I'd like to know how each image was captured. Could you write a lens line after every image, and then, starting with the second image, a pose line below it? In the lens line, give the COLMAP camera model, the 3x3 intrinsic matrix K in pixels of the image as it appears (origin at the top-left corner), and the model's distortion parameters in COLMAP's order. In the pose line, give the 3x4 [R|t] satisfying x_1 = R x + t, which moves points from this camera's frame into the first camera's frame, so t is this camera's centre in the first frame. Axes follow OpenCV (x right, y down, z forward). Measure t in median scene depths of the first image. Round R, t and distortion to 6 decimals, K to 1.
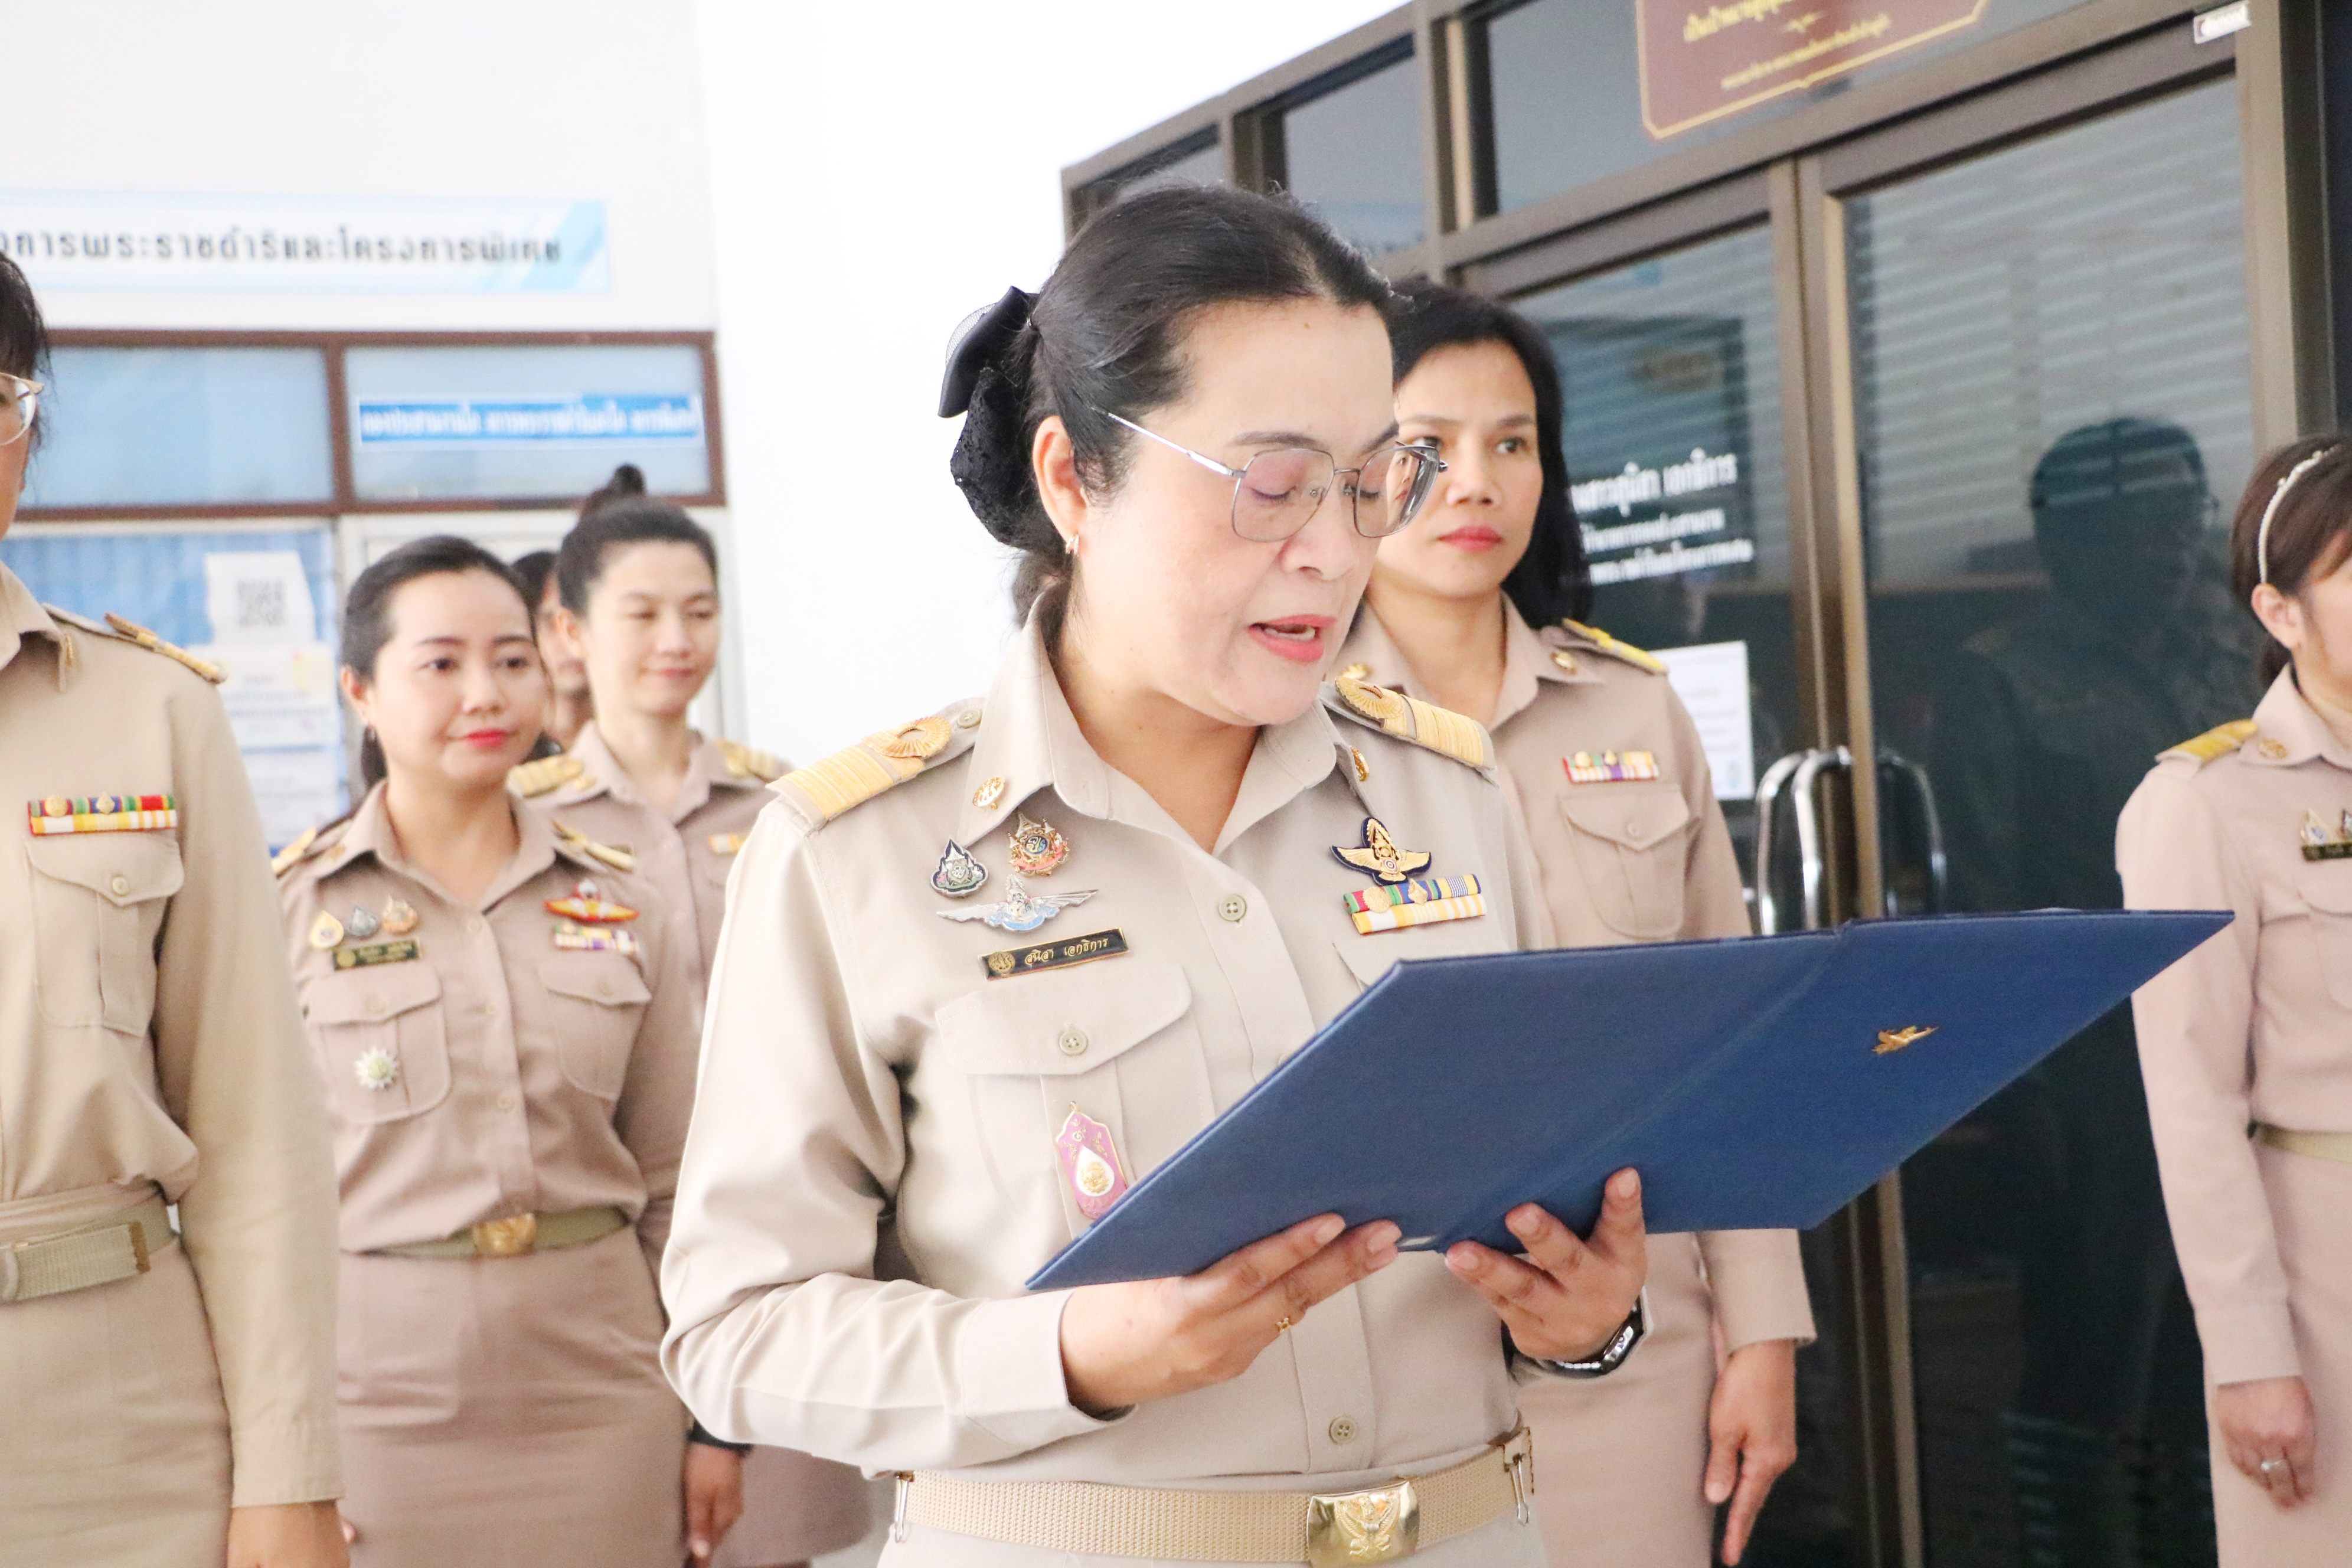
lens RADIAL K [[4063.0, 0, 1203.6], [0, 4063.0, 862.7], [0, 0, 1]] dist [0.039241, 0.850907]
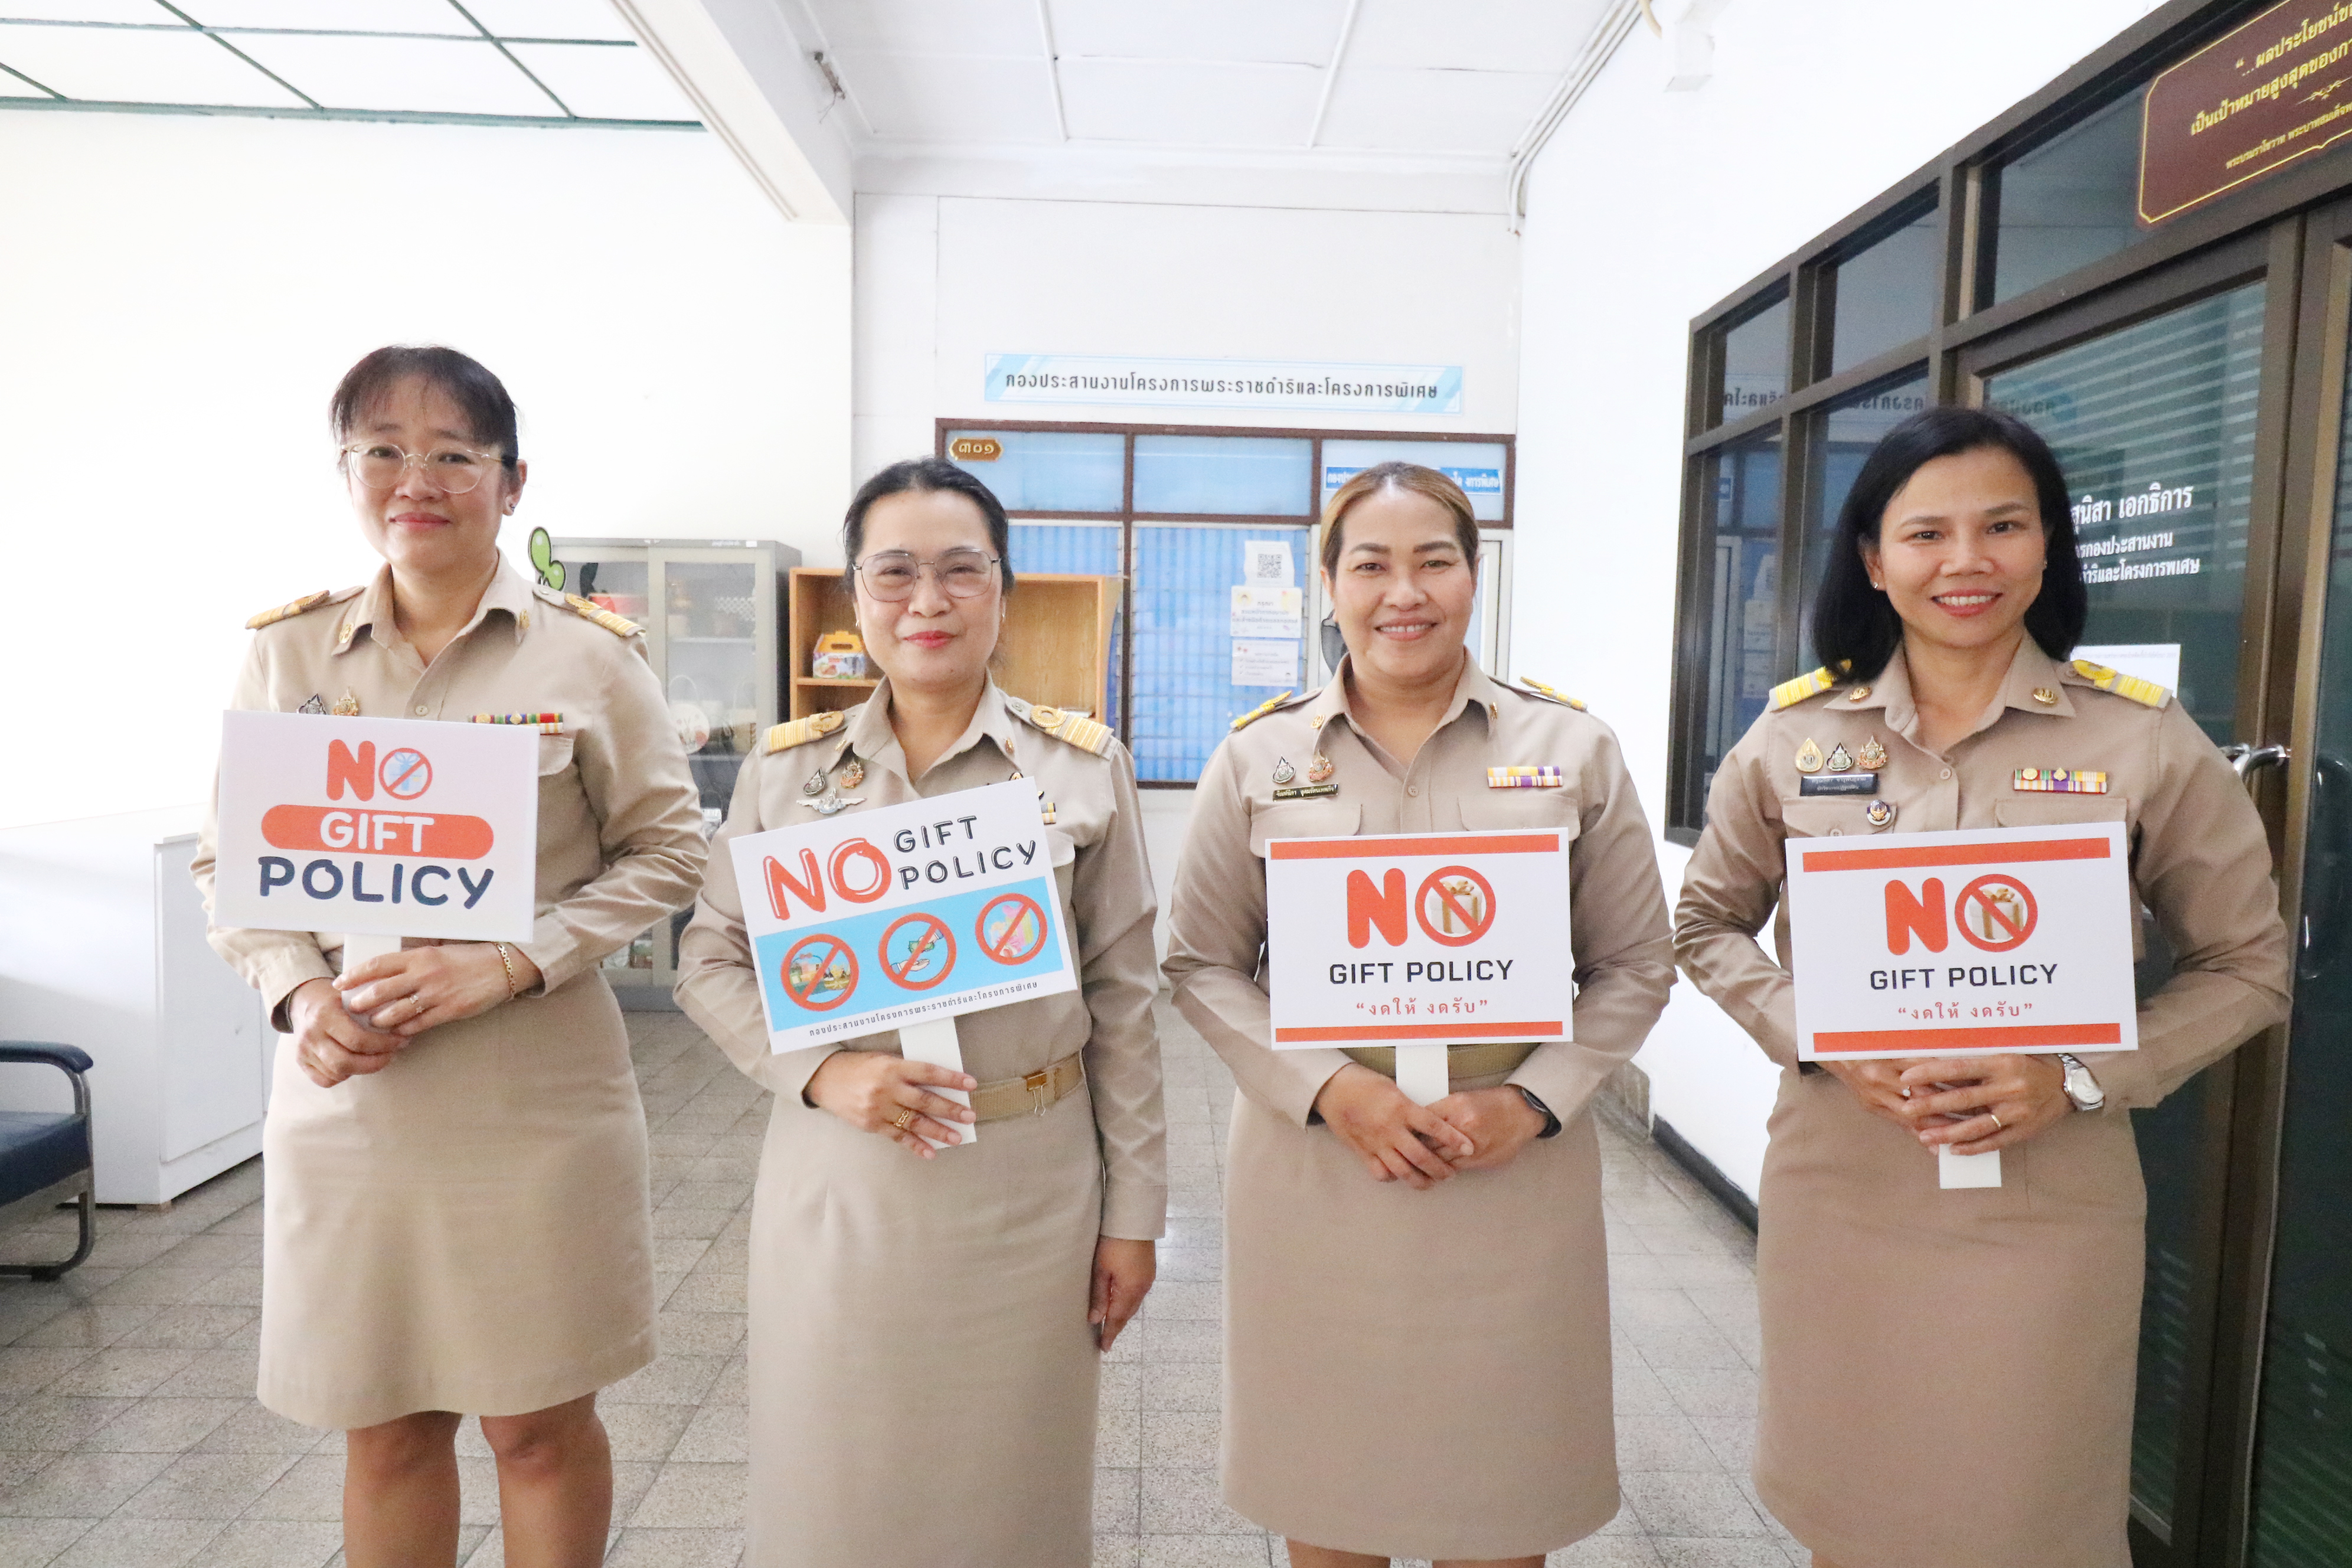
lens RADIAL K [[1527.3, 0, 1173.4], [0, 1527.3, 794.0], [0, 0, 1]] dist [0.004307, -0.007386]
pose [[0.921727, 0.109374, -0.372099, 0.018892], [-0.081319, 0.992587, 0.090322, -0.015980], [0.379219, -0.052993, 0.923788, 0.280925]]
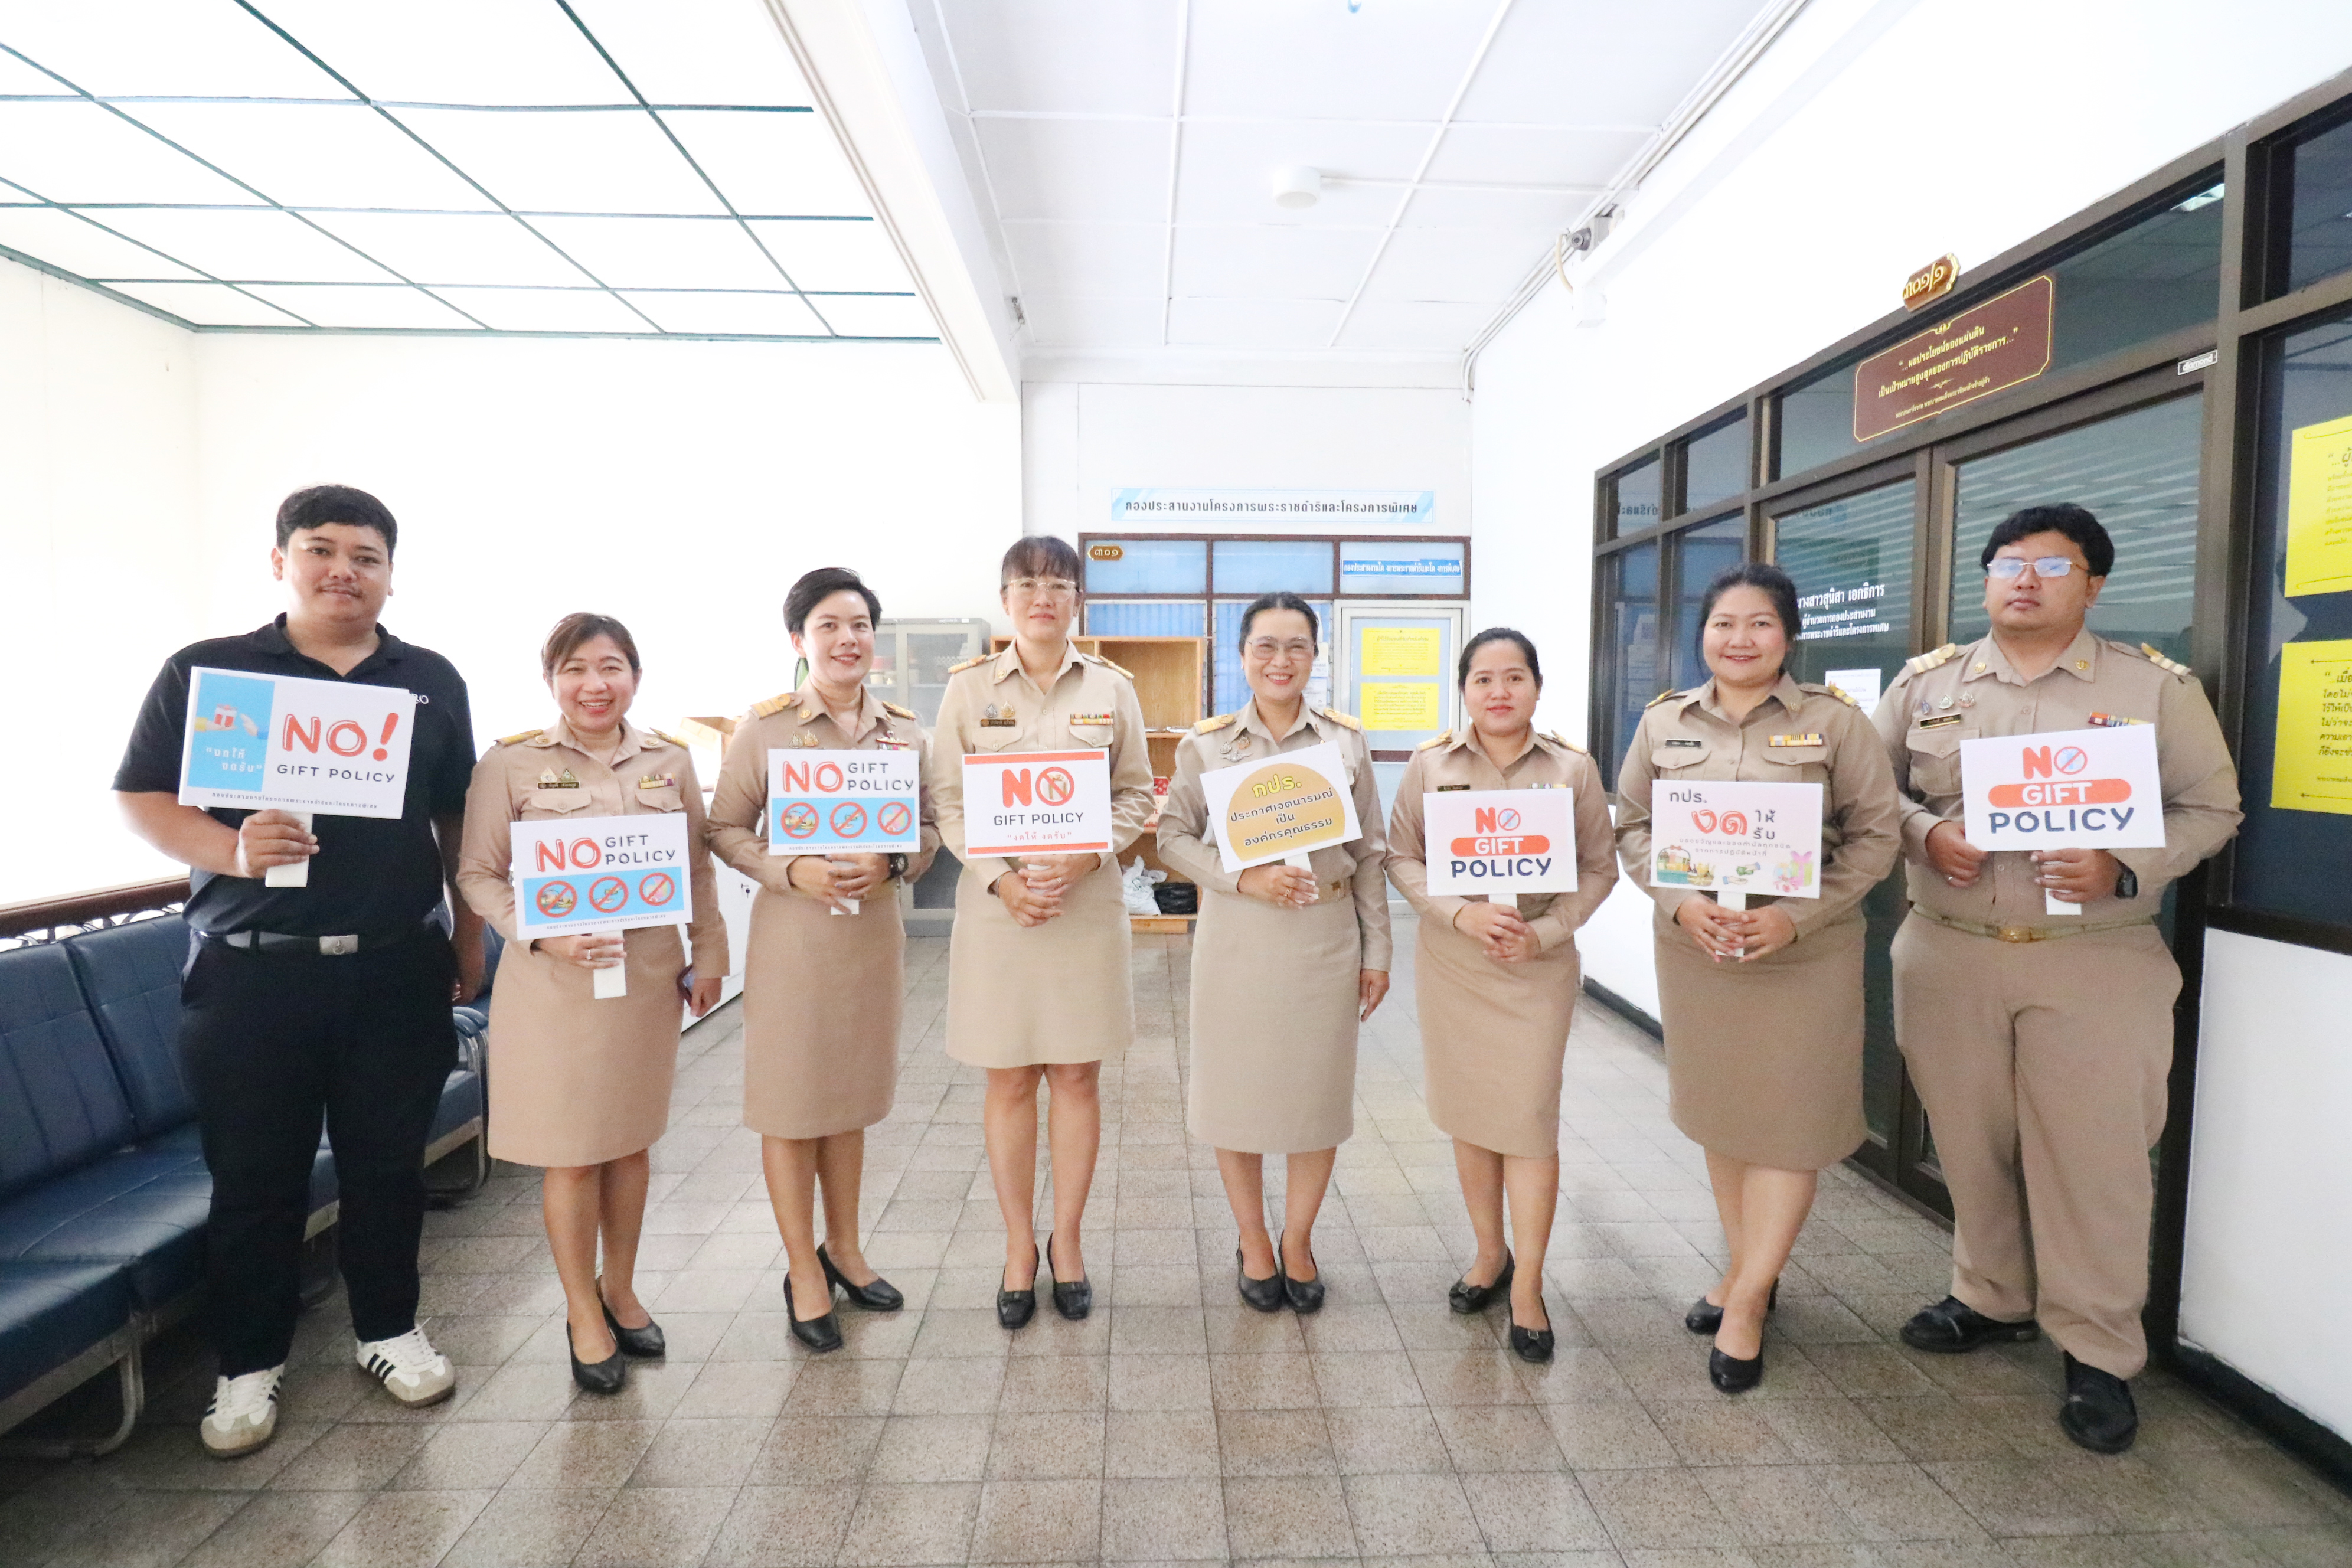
lens RADIAL K [[1210.7, 0, 1180.1], [0, 1210.7, 788.0], [0, 0, 1]] dist [0.002516, -0.012297]
pose [[0.928714, 0.085605, -0.360779, 0.012279], [-0.061909, 0.995126, 0.076757, -0.009603], [0.365592, -0.048950, 0.929487, 0.142262]]
